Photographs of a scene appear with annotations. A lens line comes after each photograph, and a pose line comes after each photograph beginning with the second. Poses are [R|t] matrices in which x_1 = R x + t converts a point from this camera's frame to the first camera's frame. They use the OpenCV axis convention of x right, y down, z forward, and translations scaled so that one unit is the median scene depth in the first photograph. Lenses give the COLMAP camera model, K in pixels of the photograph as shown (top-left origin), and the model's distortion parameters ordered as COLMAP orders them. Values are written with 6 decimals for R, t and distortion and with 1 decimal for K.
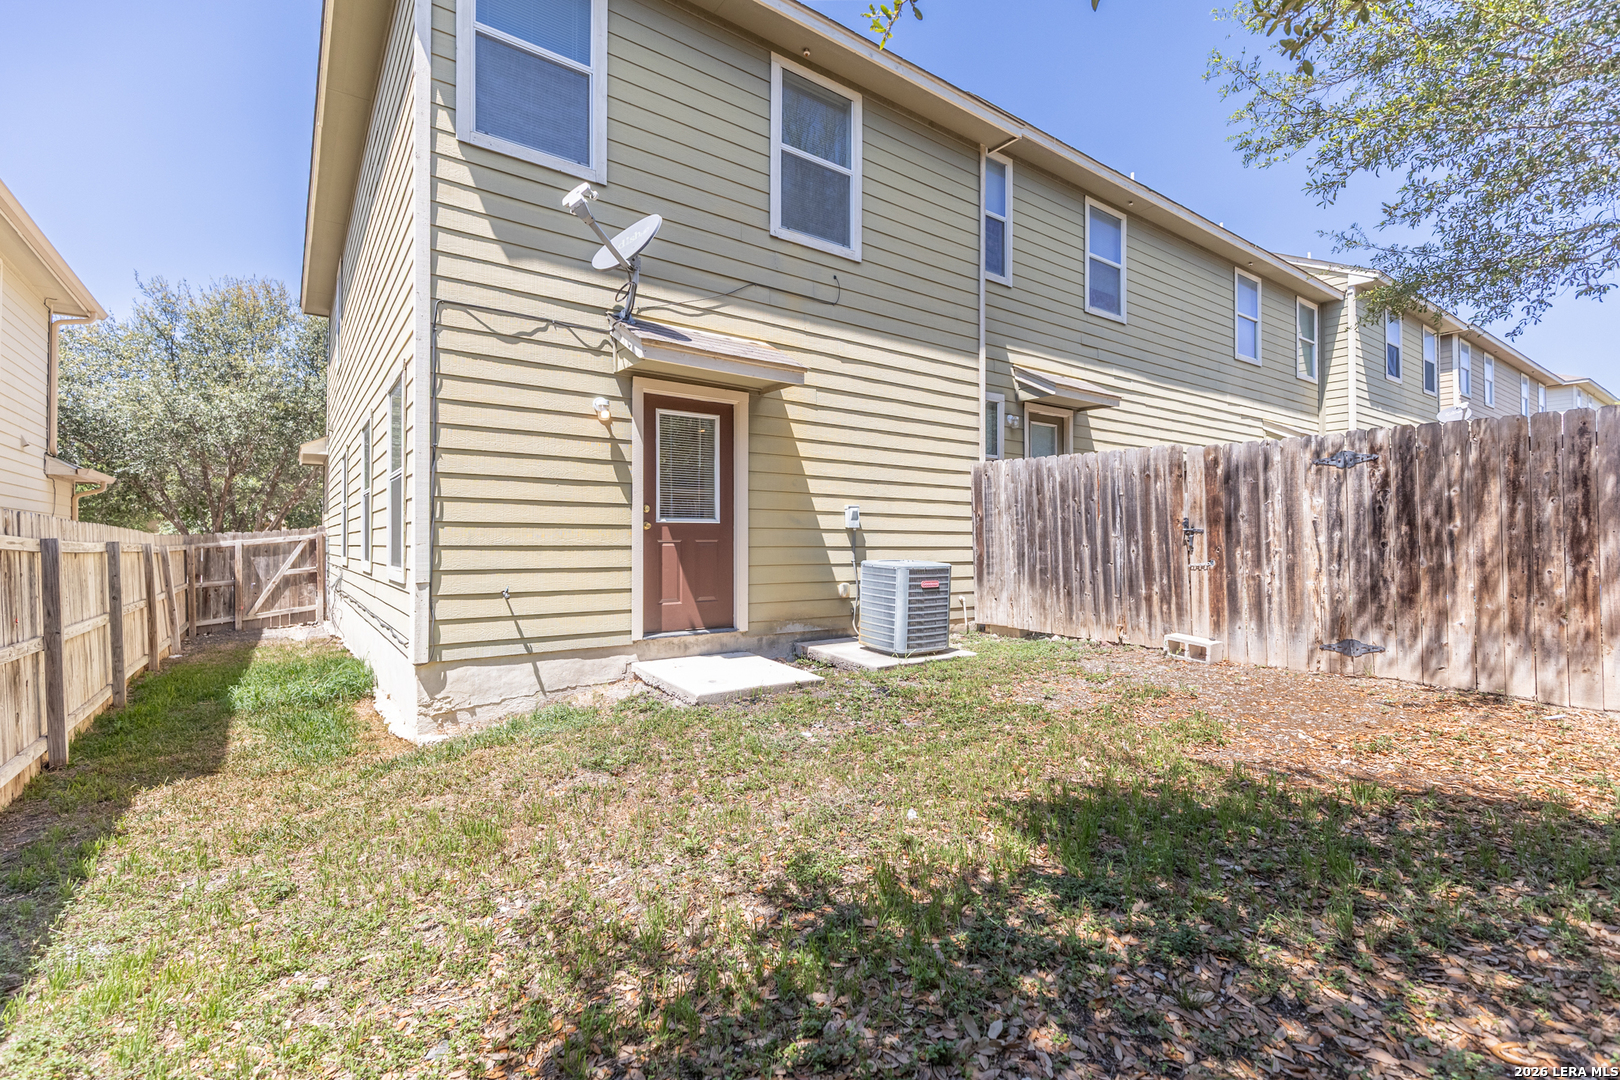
lens RADIAL K [[732.1, 0, 815.4], [0, 732.1, 543.0], [0, 0, 1]] dist [0.002571, 0.000036]
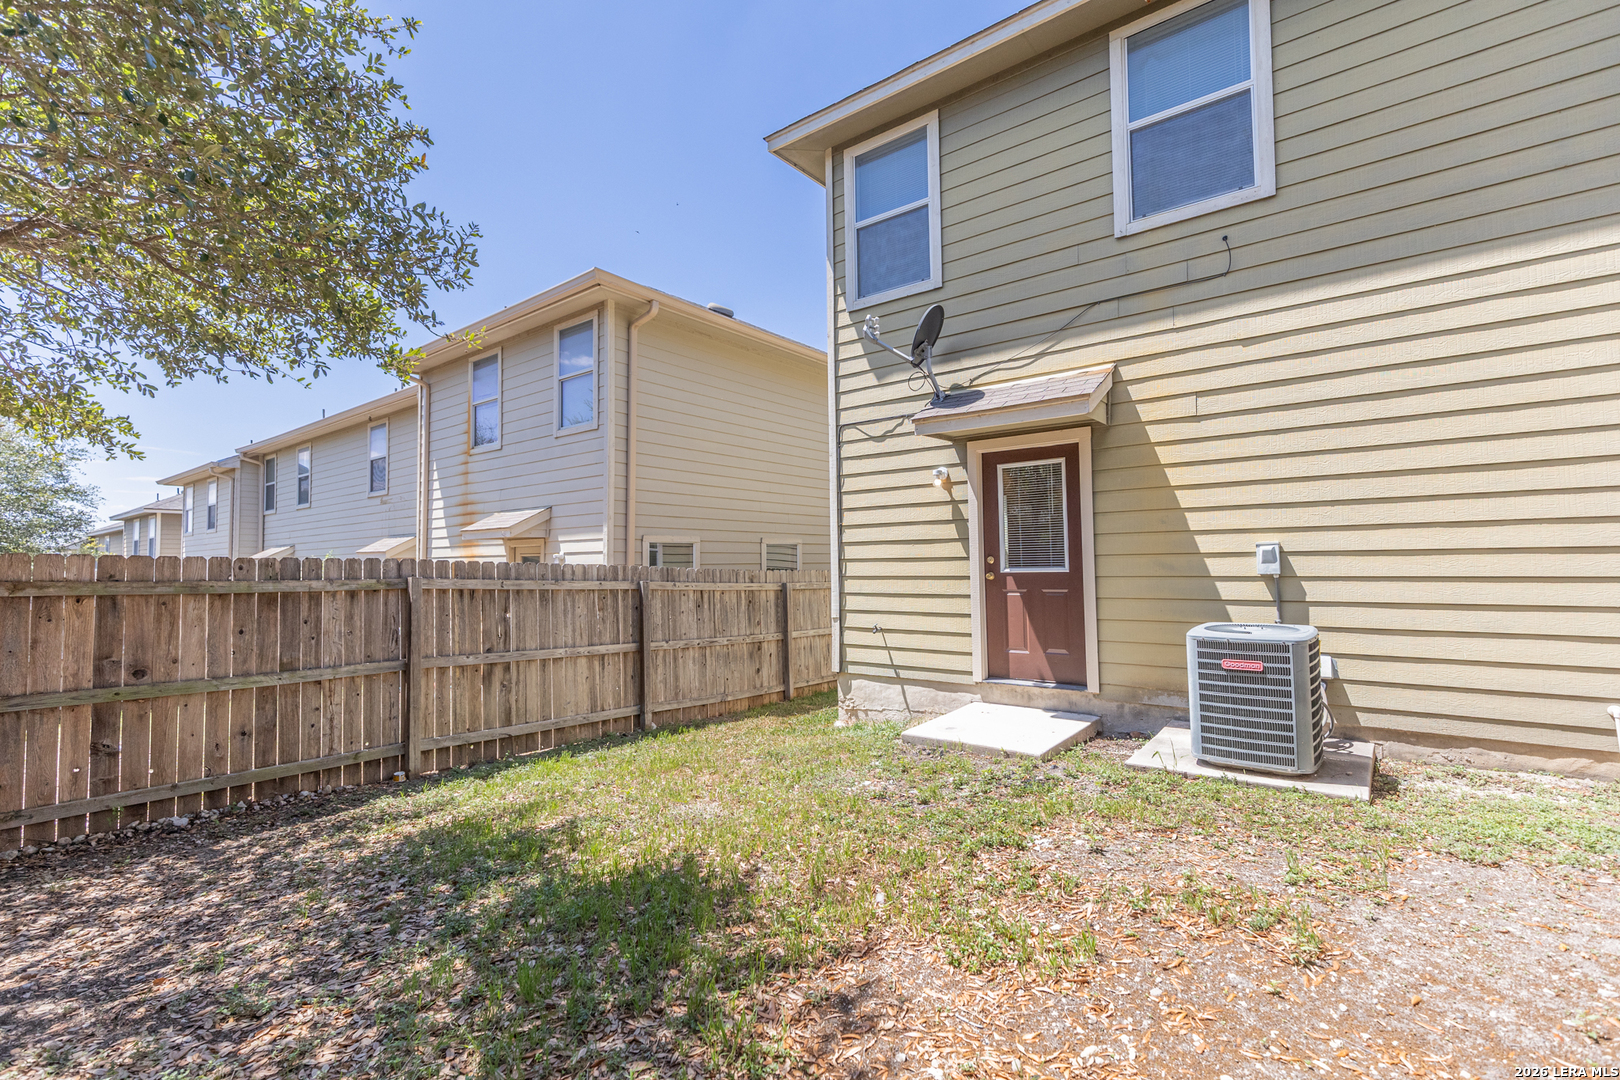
lens RADIAL K [[732.1, 0, 813.9], [0, 732.1, 539.0], [0, 0, 1]] dist [0.002571, 0.000036]
pose [[0.256895, -0.041058, -0.965567, 0.756595], [0.014136, 0.999150, -0.038726, -0.040825], [0.966336, -0.003701, 0.257257, 0.486395]]
